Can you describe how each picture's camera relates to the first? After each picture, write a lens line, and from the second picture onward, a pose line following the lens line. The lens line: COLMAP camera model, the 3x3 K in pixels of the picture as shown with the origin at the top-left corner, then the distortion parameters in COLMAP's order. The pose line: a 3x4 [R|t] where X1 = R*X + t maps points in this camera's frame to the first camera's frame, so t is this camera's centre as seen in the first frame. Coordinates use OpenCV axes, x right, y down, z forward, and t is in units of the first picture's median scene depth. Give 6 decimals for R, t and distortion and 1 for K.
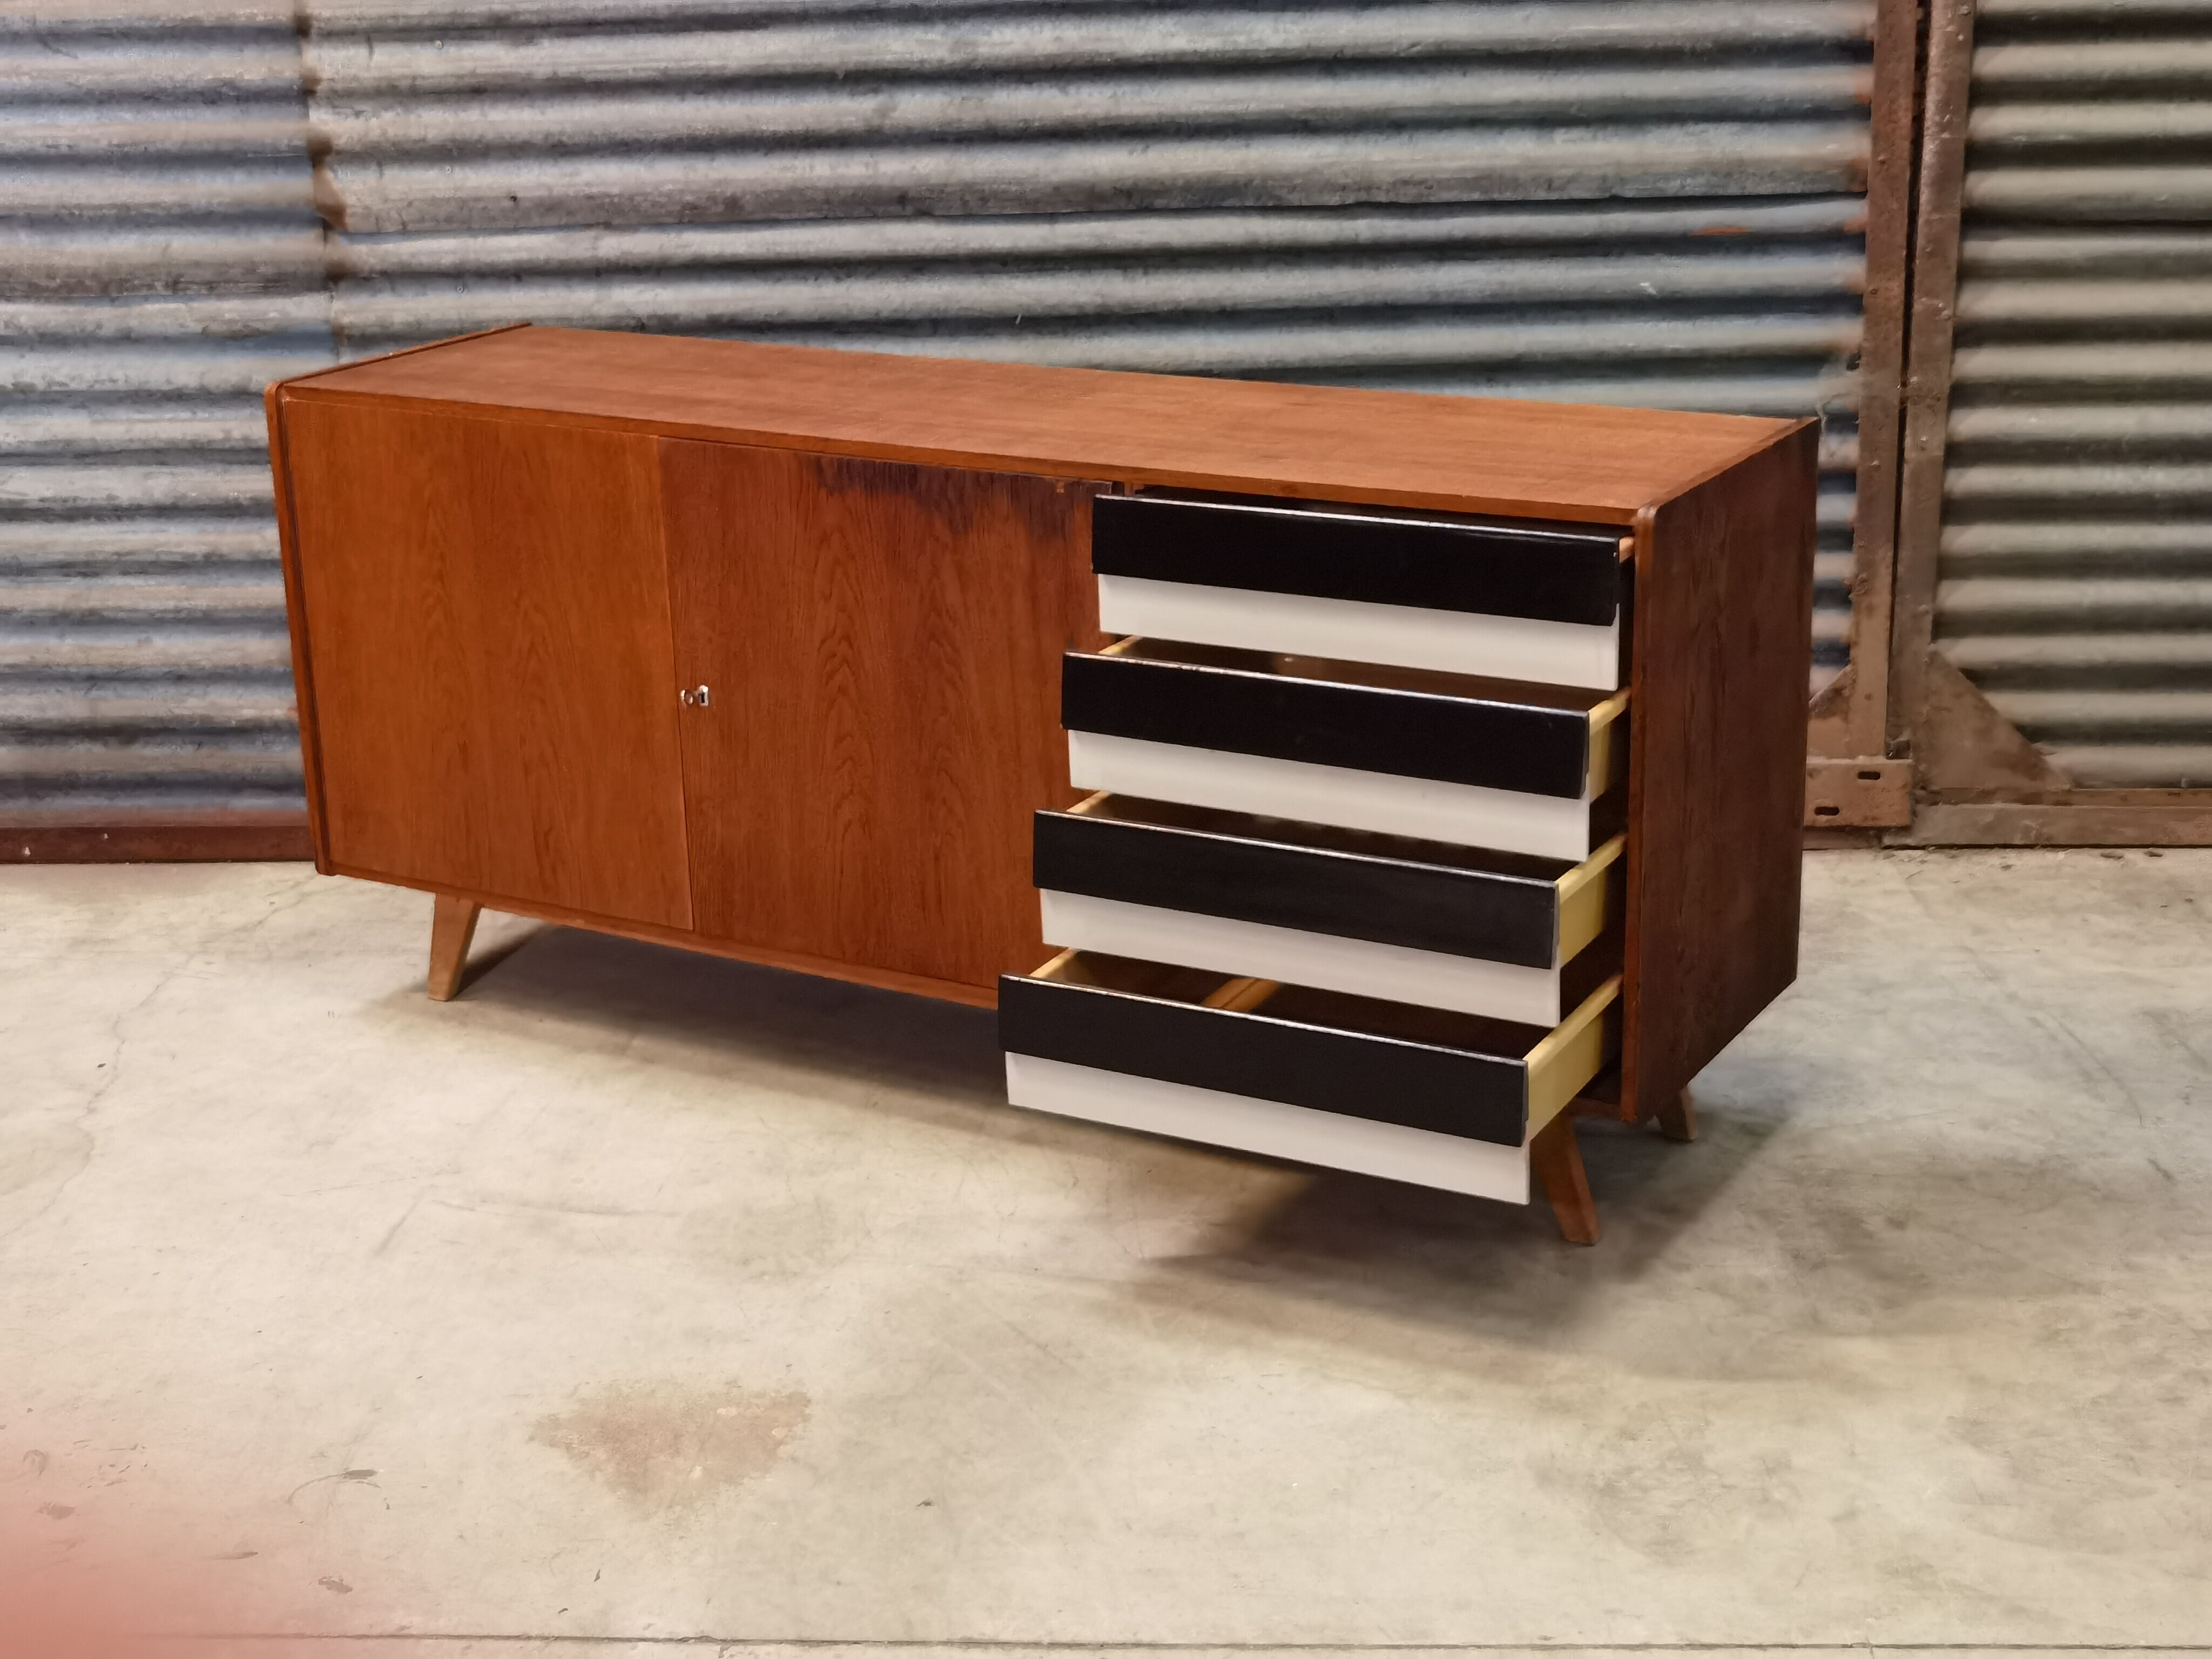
lens RADIAL K [[3177.0, 0, 1115.8], [0, 3177.0, 843.1], [0, 0, 1]] dist [-0.004146, -0.125562]
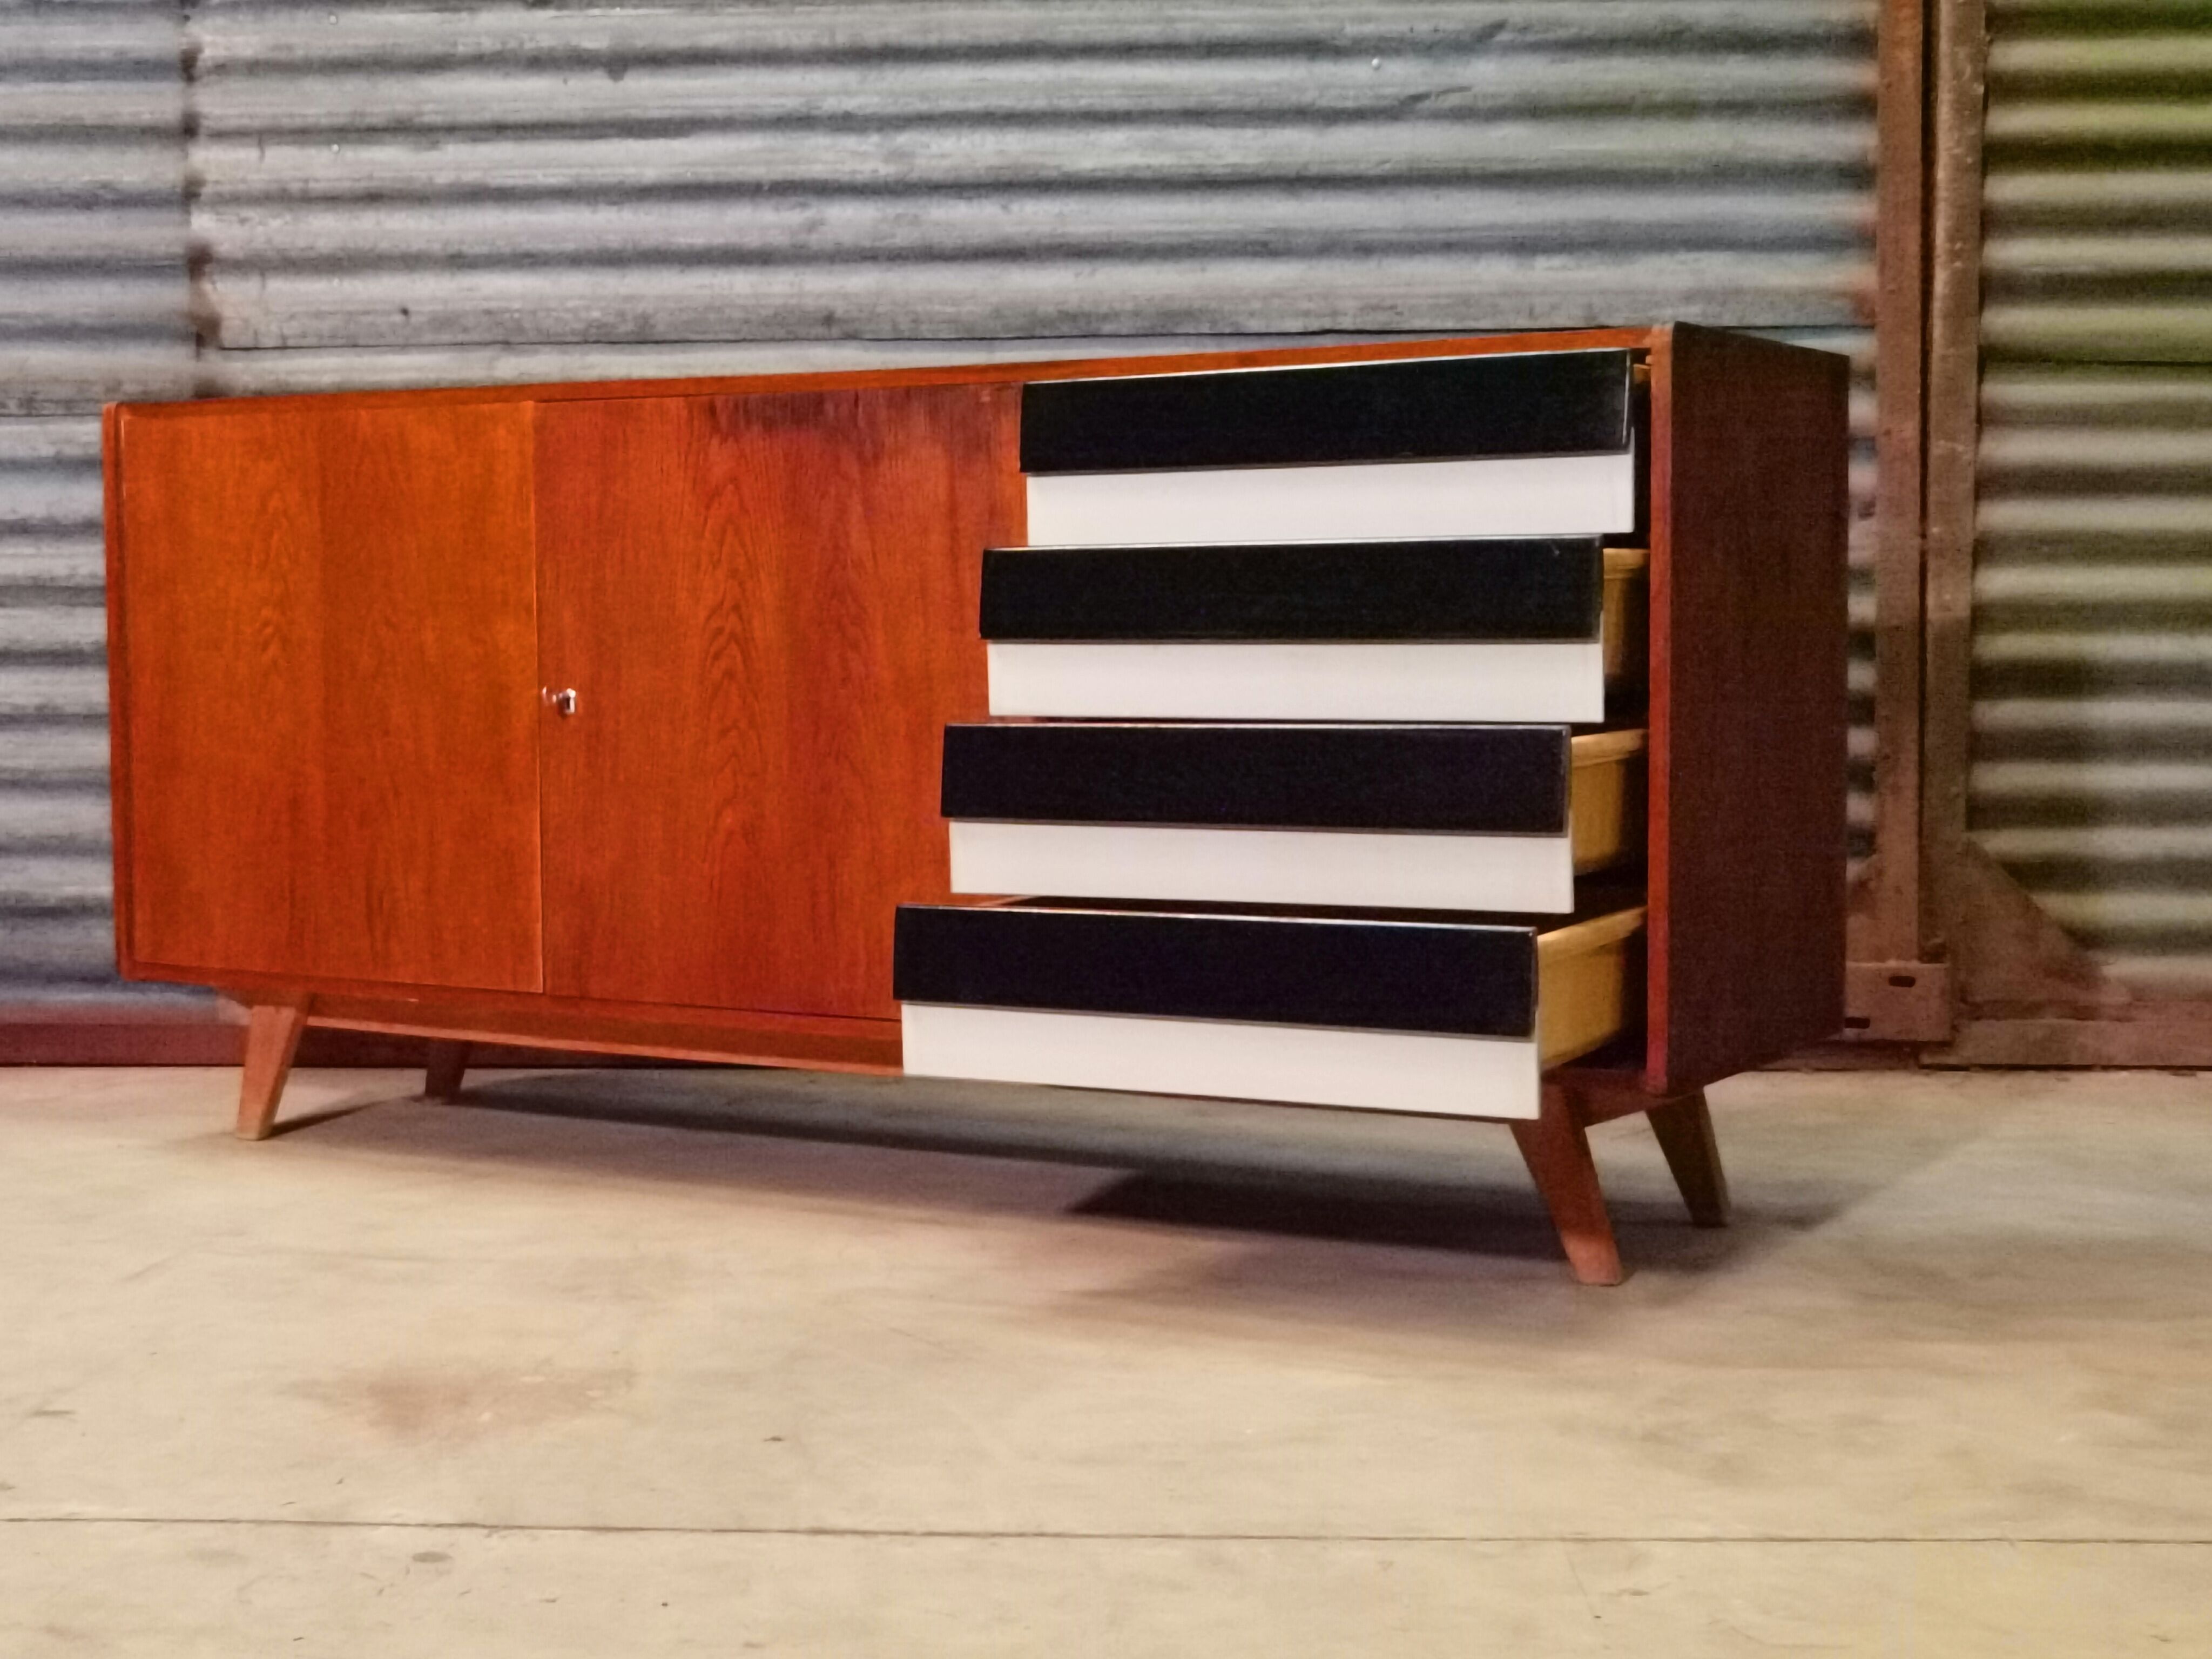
lens RADIAL K [[3227.2, 0, 1092.5], [0, 3227.2, 833.4], [0, 0, 1]] dist [-0.013788, -0.091001]
pose [[0.999791, 0.019637, 0.005697, 0.007093], [-0.017627, 0.968957, -0.246600, 0.171498], [-0.010363, 0.246448, 0.969101, 0.131096]]
